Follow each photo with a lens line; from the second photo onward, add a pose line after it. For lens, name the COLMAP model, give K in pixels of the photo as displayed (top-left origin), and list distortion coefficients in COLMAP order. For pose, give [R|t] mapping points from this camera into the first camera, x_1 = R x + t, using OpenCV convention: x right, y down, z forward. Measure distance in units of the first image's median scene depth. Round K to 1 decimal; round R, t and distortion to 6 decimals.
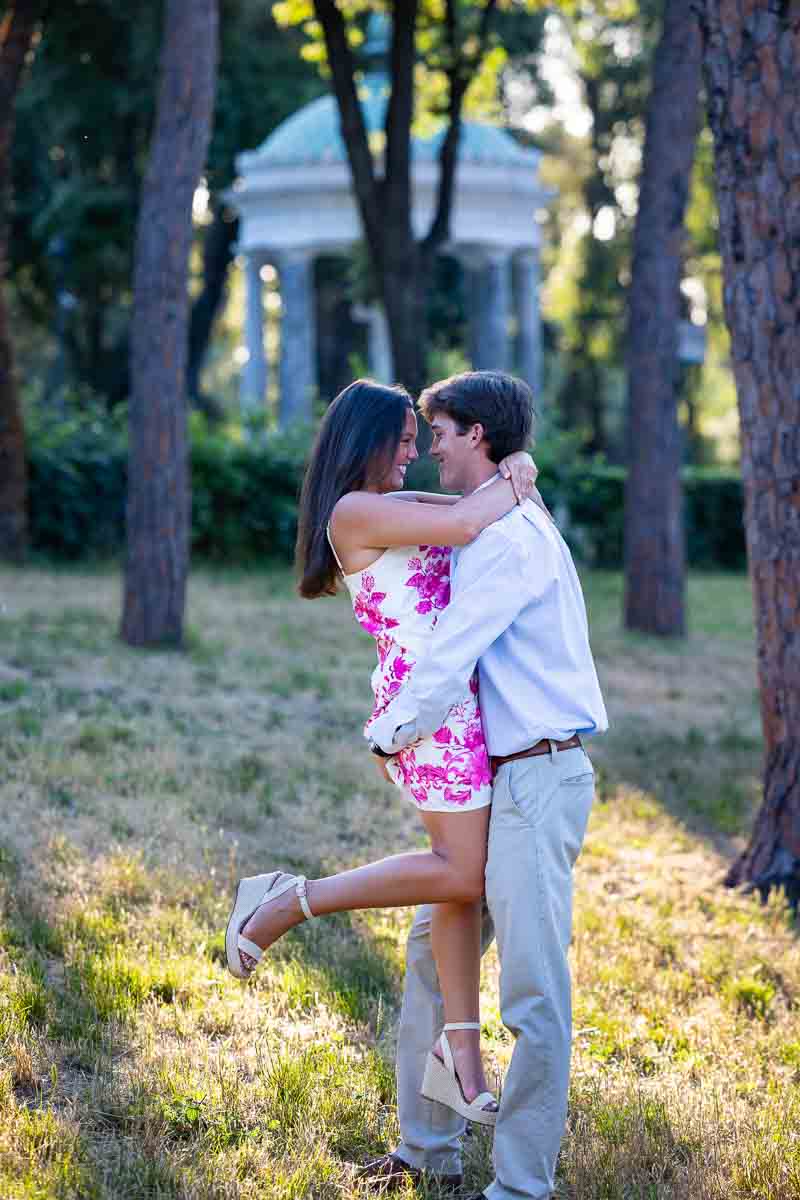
lens RADIAL K [[5665.0, 0, 399.8], [0, 5665.0, 599.0], [0, 0, 1]] dist [-0.015361, 0.000000]
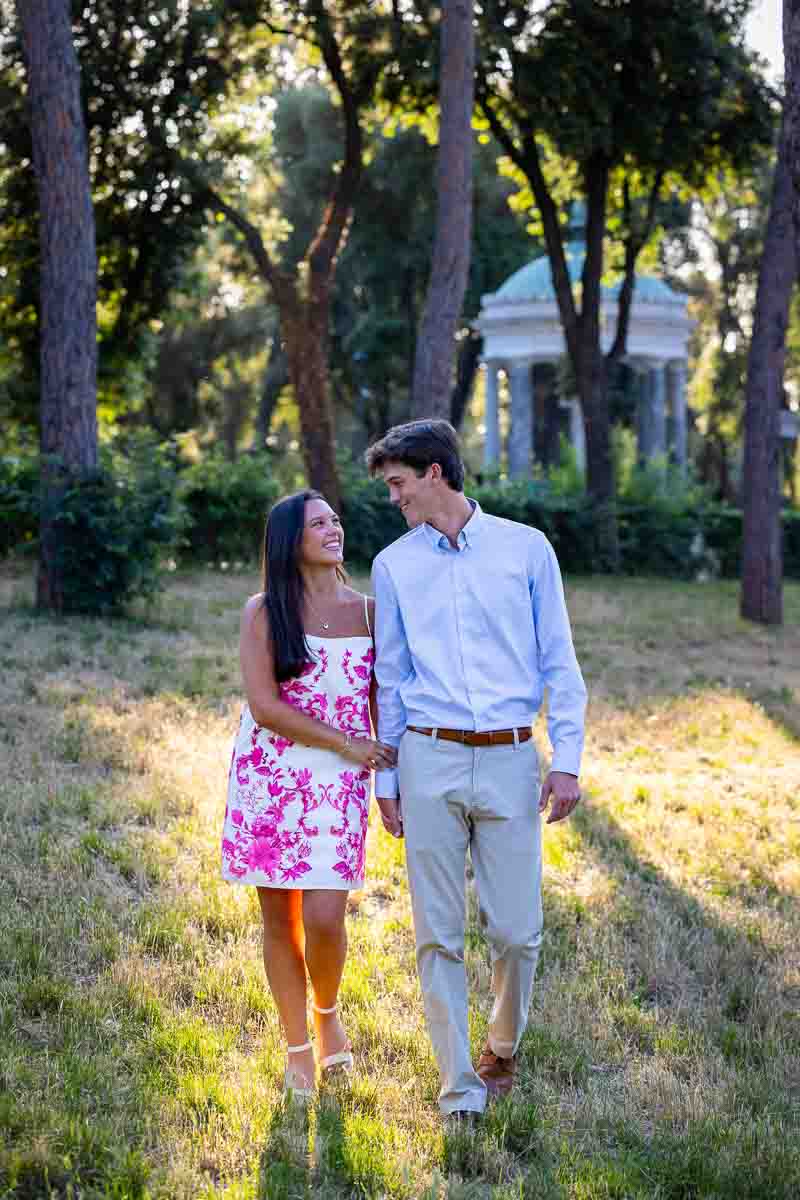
lens RADIAL K [[5665.0, 0, 400.4], [0, 5665.0, 602.4], [0, 0, 1]] dist [-0.015361, 0.000000]
pose [[0.999602, 0.009880, -0.026439, -0.010132], [-0.009813, 0.999948, 0.002672, -0.002038], [0.026464, -0.002411, 0.999647, -0.480775]]
